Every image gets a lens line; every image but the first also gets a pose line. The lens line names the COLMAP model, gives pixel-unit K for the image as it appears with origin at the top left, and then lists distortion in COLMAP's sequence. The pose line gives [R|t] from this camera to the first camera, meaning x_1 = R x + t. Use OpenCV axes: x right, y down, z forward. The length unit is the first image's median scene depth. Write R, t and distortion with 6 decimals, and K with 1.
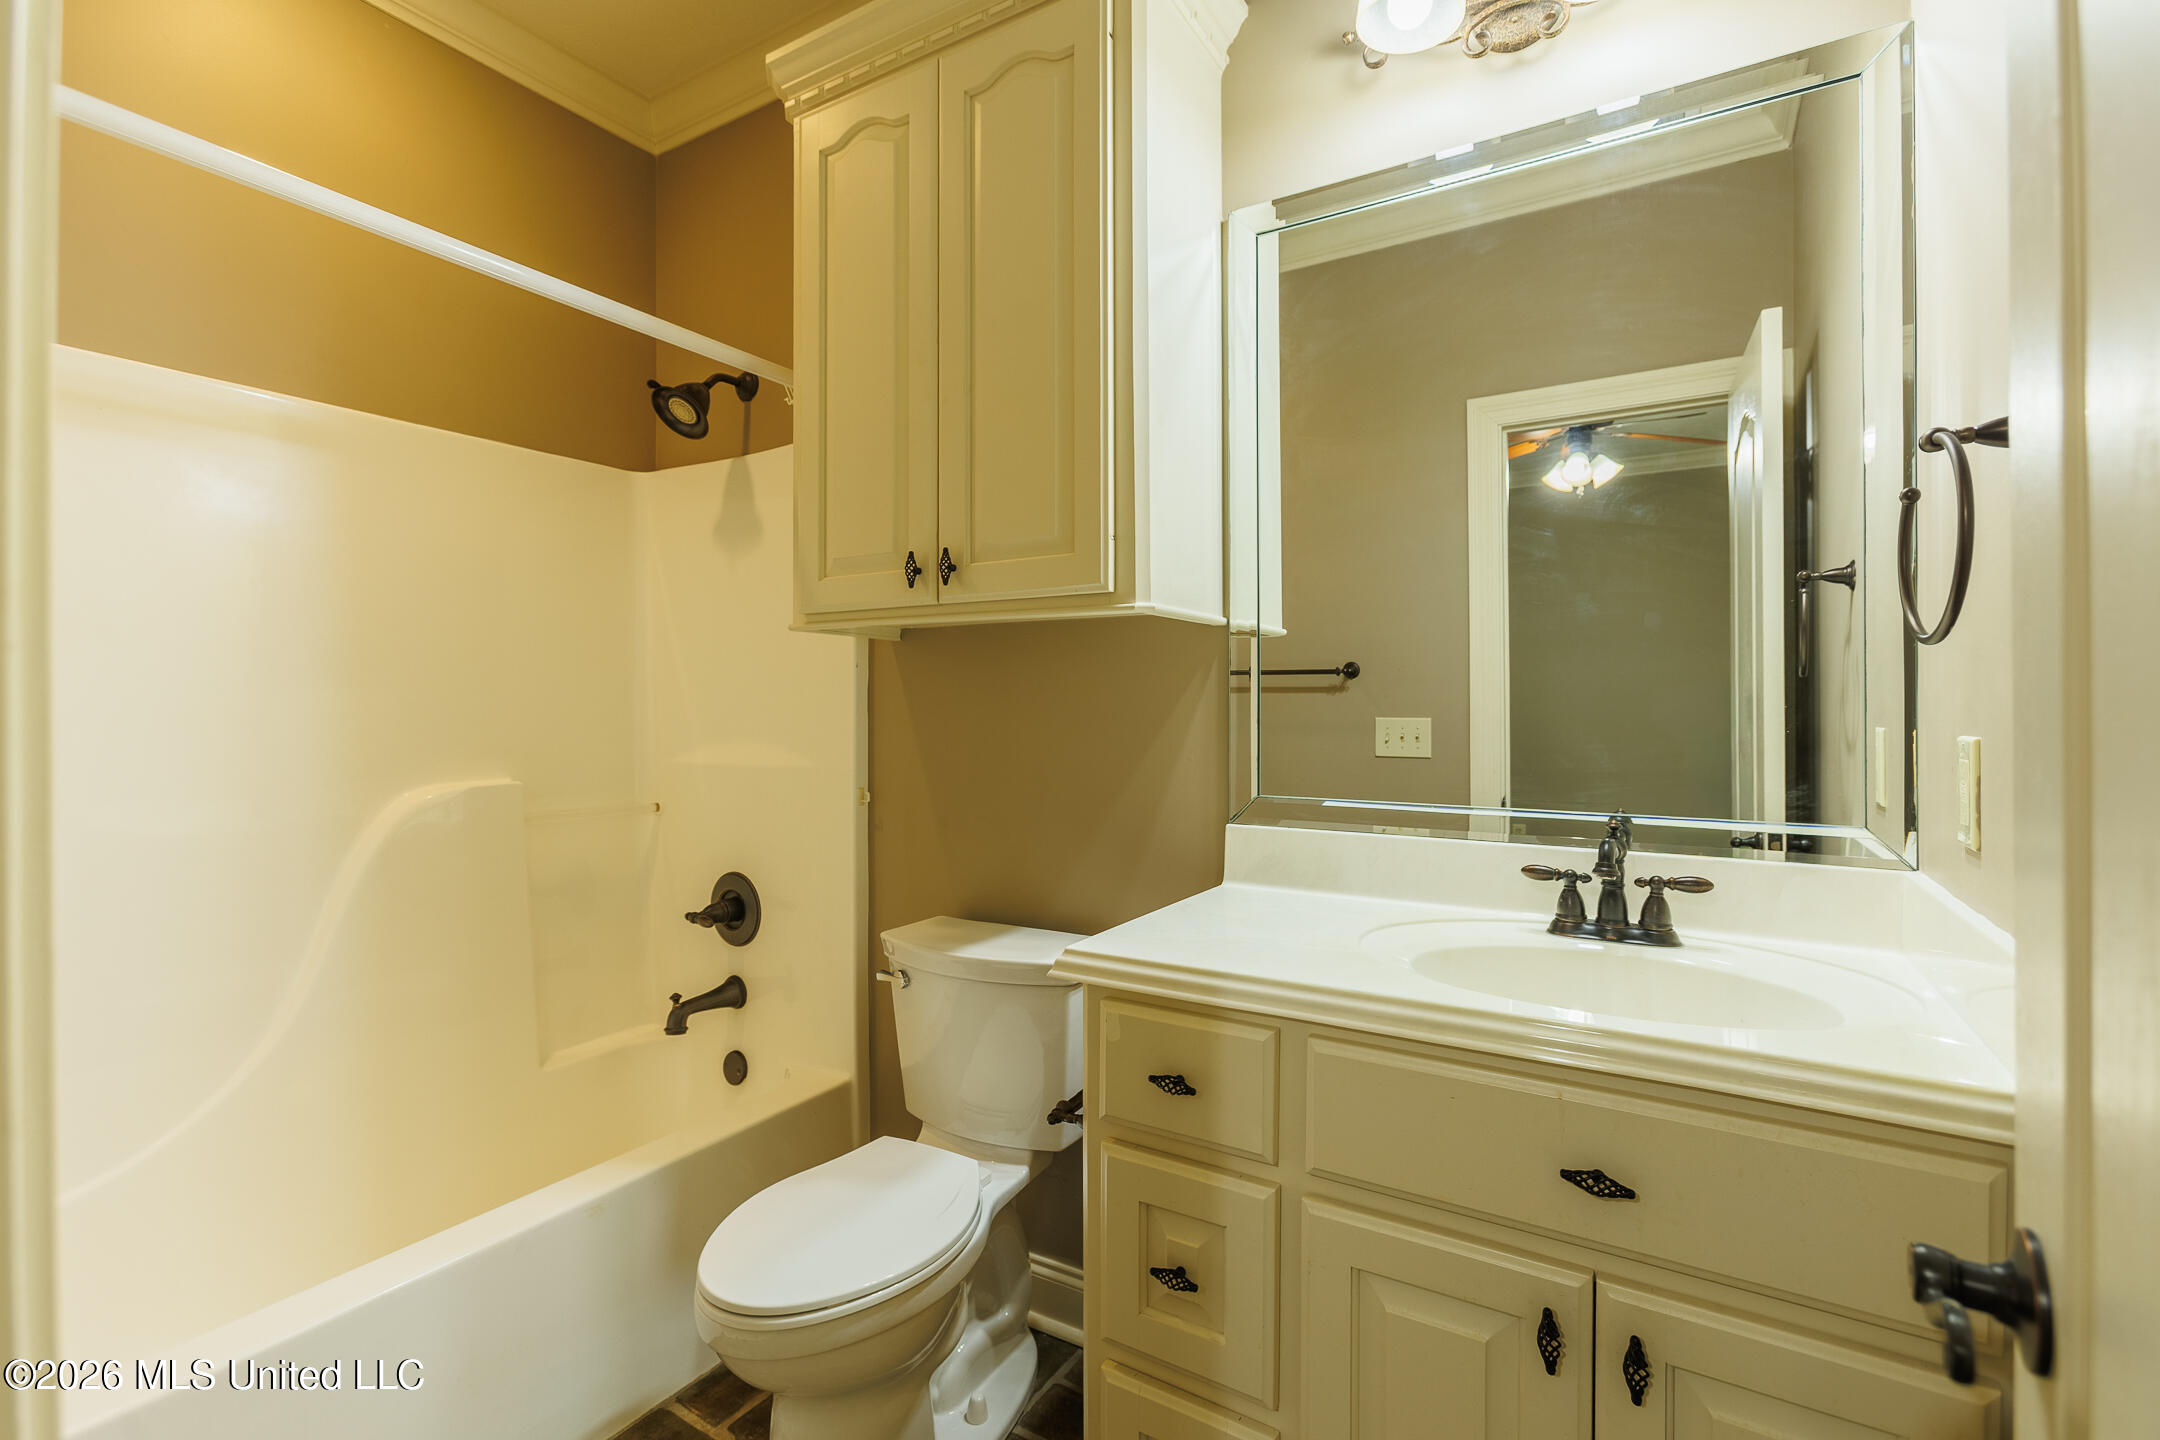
lens RADIAL K [[982.2, 0, 1082.7], [0, 982.2, 726.3], [0, 0, 1]] dist [-0.010345, 0.004631]
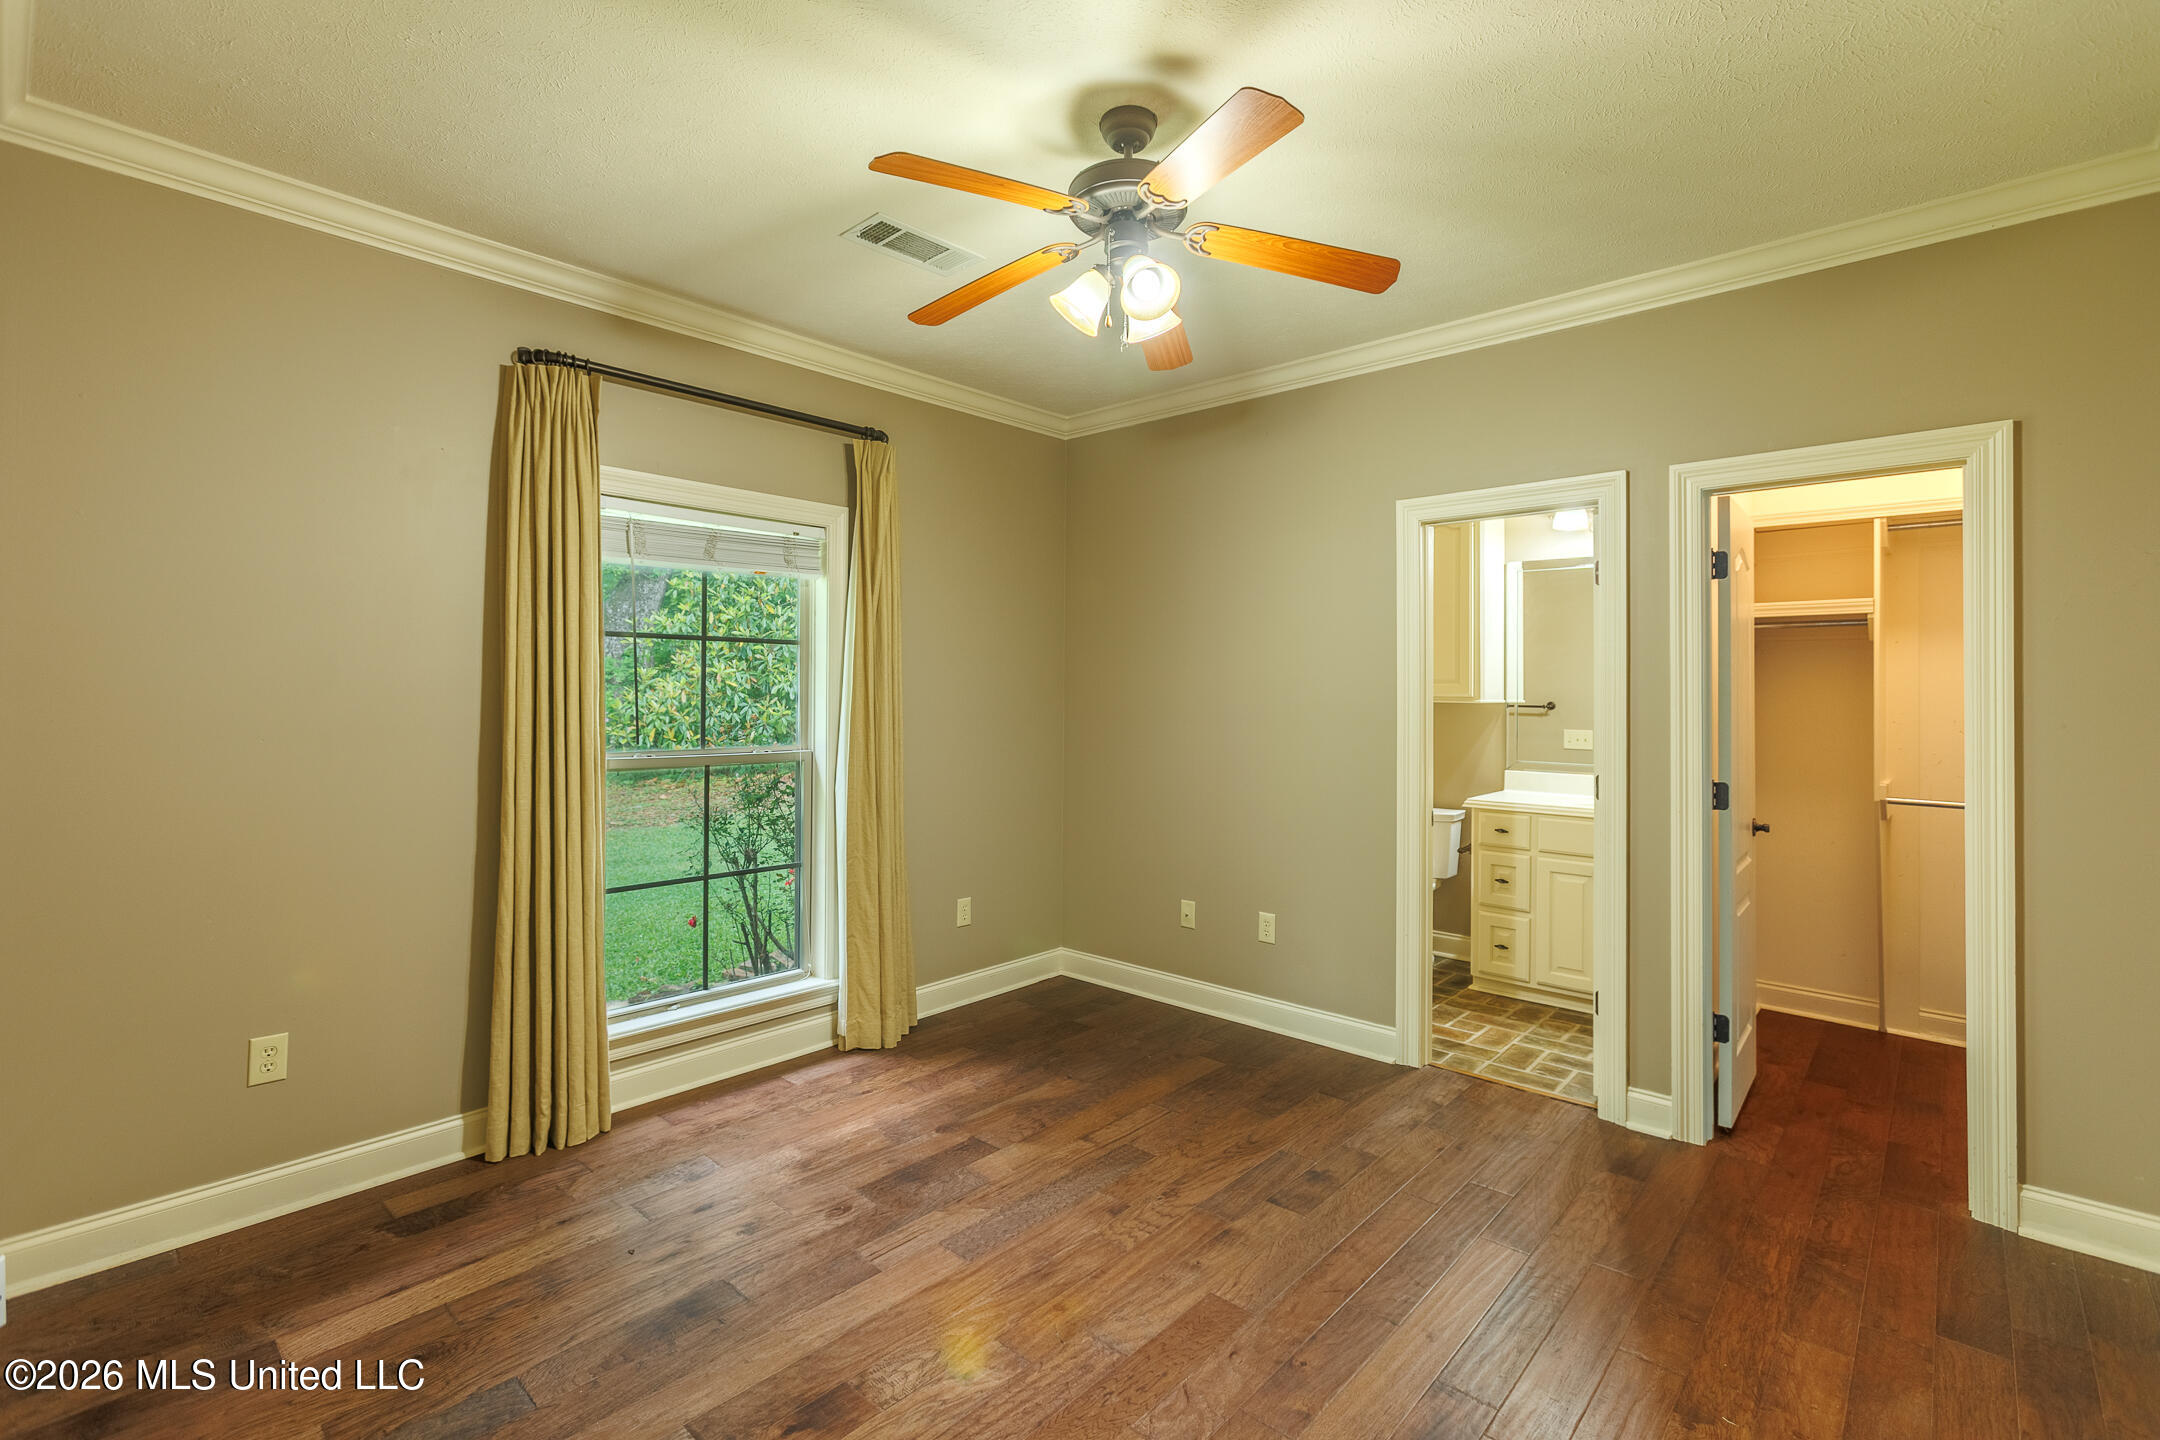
lens RADIAL K [[982.2, 0, 1086.6], [0, 982.2, 720.0], [0, 0, 1]] dist [-0.010345, 0.004631]
pose [[0.984256, -0.000226, -0.176746, -0.669901], [-0.000179, 0.999997, -0.002278, -0.052070], [0.176746, 0.002274, 0.984254, -2.485480]]
